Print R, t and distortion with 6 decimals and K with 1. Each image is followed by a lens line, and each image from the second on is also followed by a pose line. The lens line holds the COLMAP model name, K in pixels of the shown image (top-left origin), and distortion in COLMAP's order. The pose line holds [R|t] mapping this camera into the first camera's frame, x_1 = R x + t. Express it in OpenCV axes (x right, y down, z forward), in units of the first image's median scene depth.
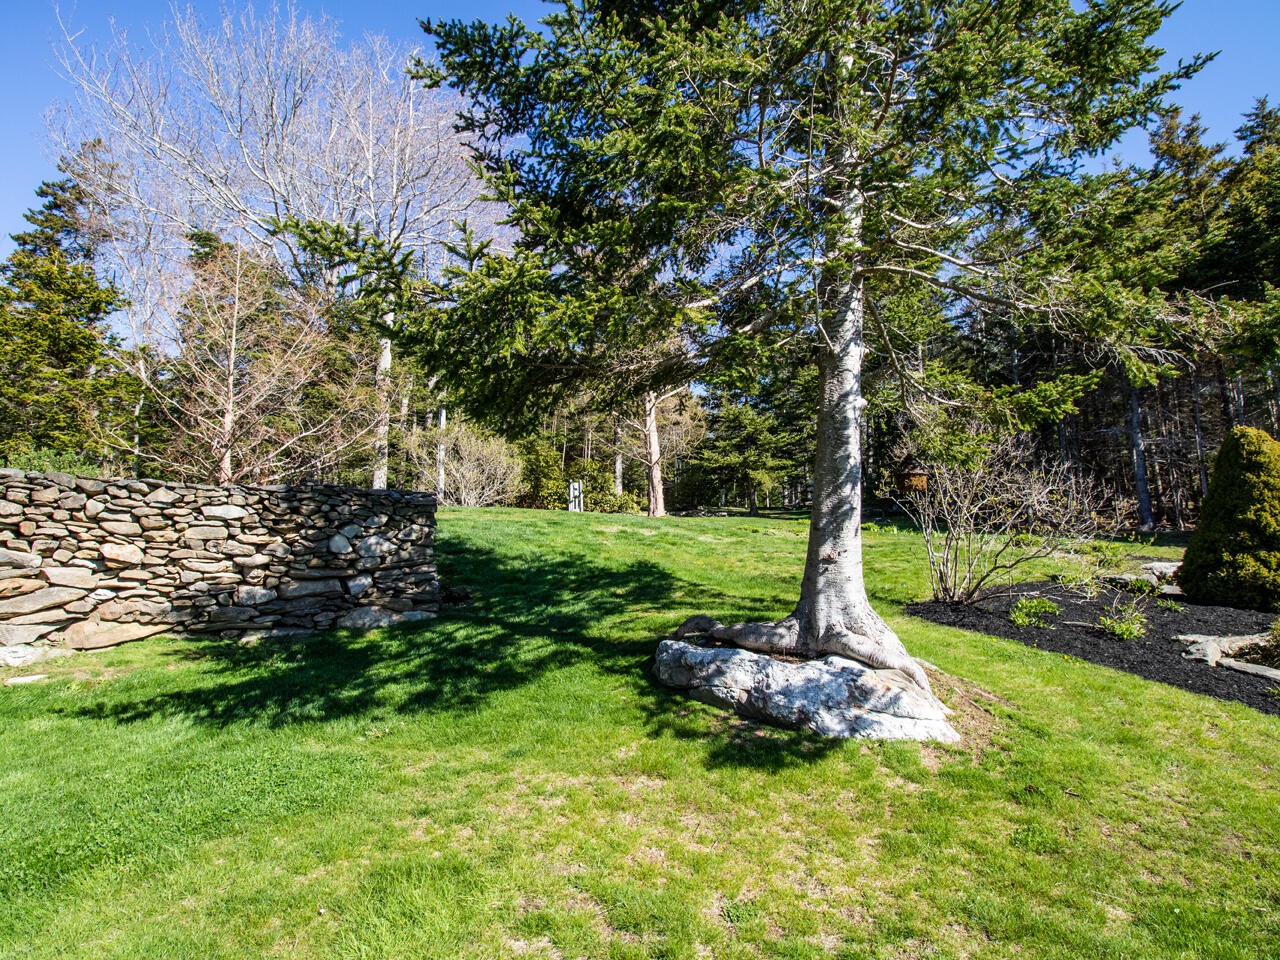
lens RADIAL K [[704.0, 0, 631.2], [0, 704.0, 478.4], [0, 0, 1]] dist [0.002257, -0.014582]
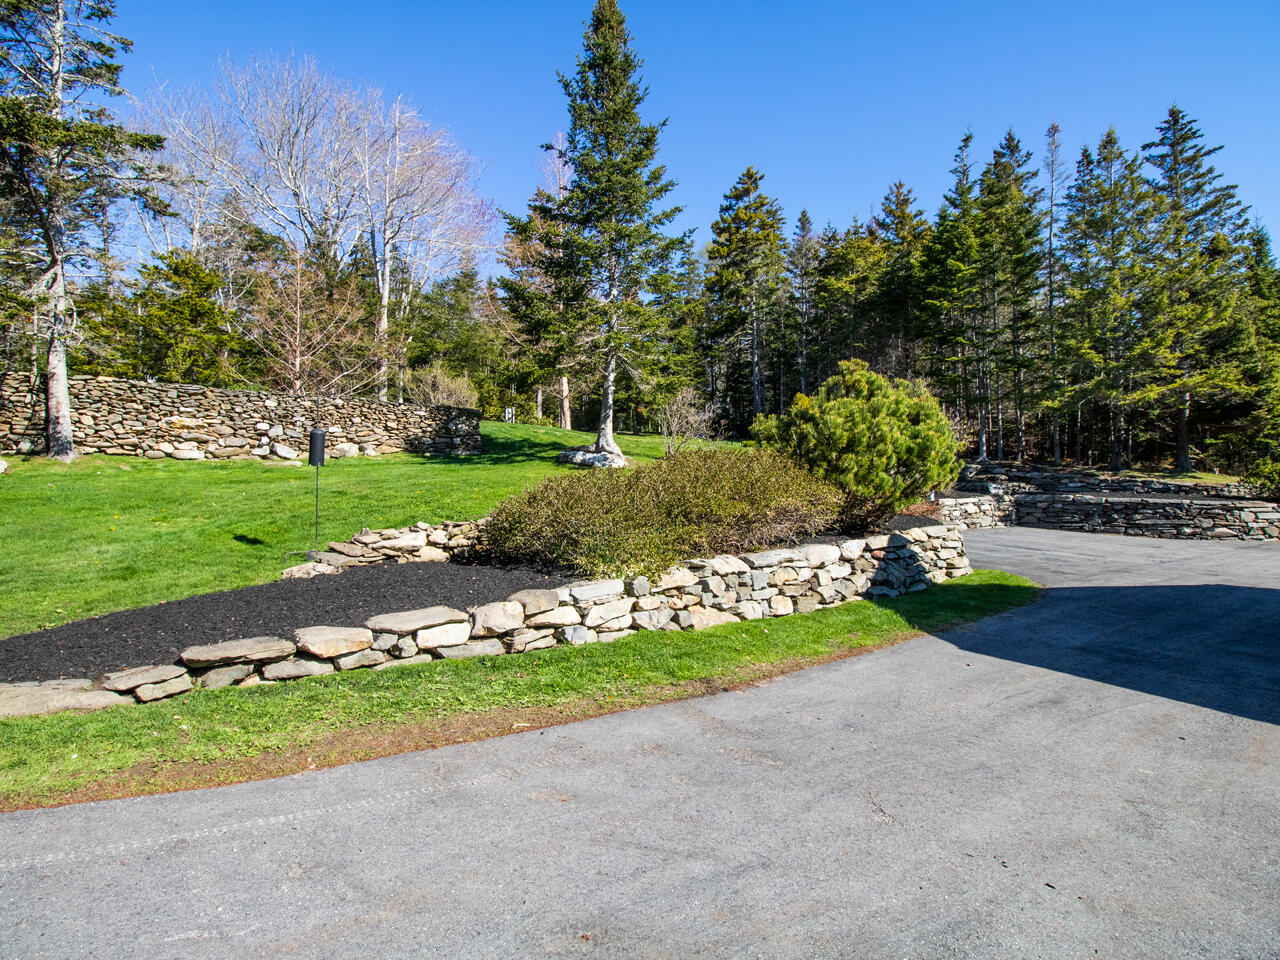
lens RADIAL K [[704.0, 0, 631.2], [0, 704.0, 478.4], [0, 0, 1]] dist [0.002257, -0.014582]
pose [[0.992346, 0.017758, 0.122208, -0.026205], [-0.029727, 0.994858, 0.096821, 0.005237], [-0.119860, -0.099713, 0.987771, -2.083353]]
